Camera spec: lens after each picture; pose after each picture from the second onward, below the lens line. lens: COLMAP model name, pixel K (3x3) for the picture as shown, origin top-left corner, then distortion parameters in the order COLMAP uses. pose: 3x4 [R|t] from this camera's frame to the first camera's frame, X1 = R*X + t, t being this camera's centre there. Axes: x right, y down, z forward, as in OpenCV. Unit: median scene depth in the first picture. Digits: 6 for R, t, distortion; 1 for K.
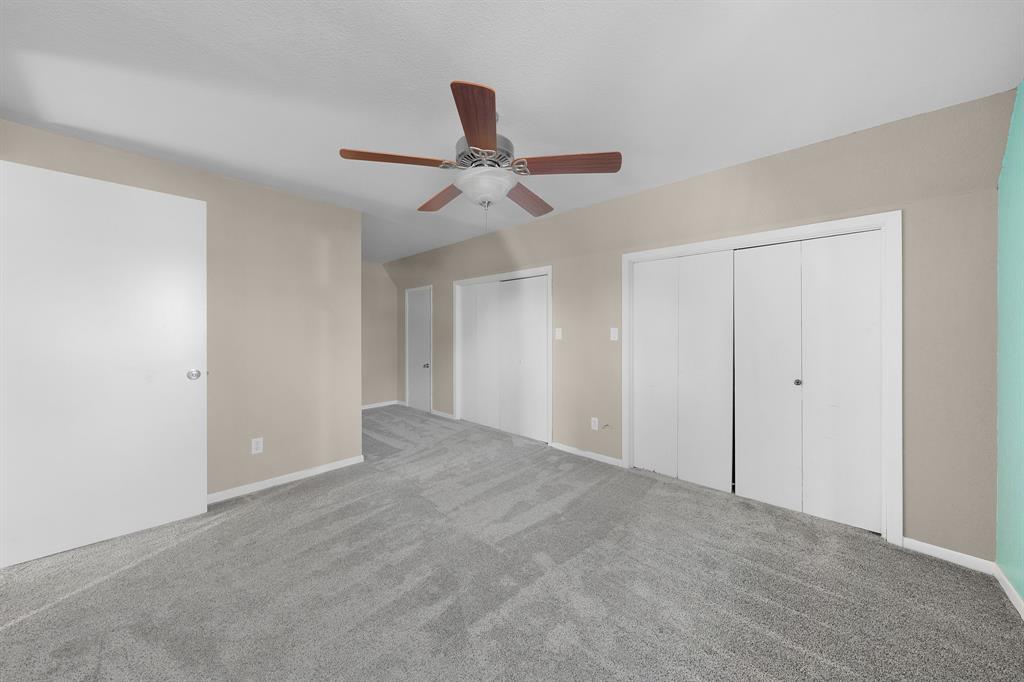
lens RADIAL K [[356.9, 0, 512.3], [0, 356.9, 334.0], [0, 0, 1]] dist [-0.001242, 0.000372]
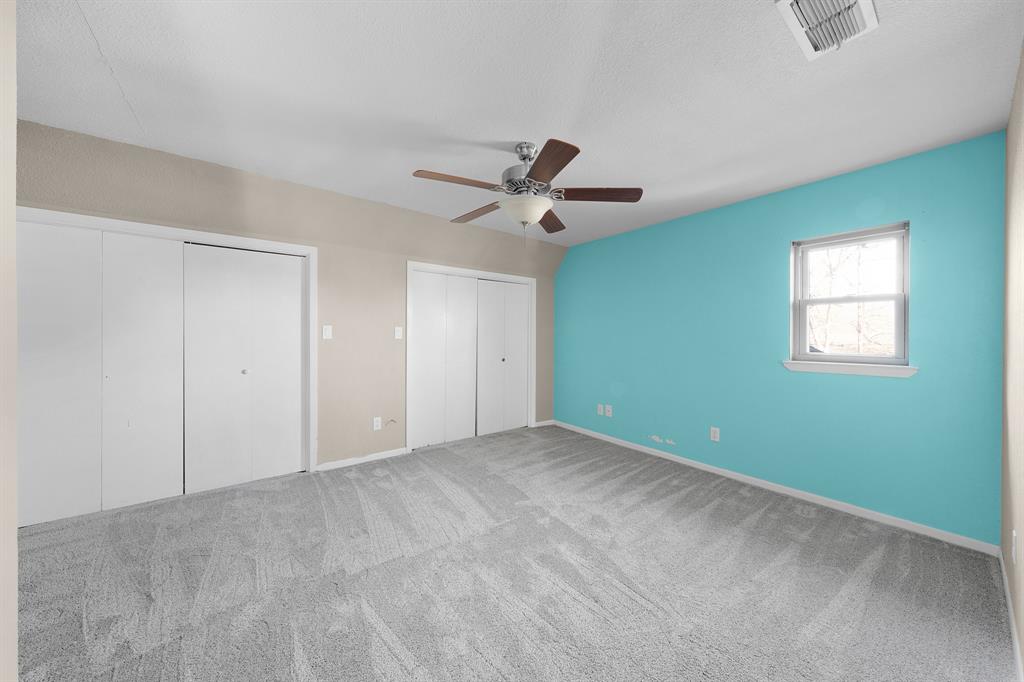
lens RADIAL K [[356.9, 0, 512.4], [0, 356.9, 338.2], [0, 0, 1]] dist [-0.001242, 0.000372]
pose [[0.135564, -0.007084, 0.990743, -0.737845], [0.003178, 0.999972, 0.006716, 0.010355], [-0.990764, 0.002238, 0.135582, 0.524998]]
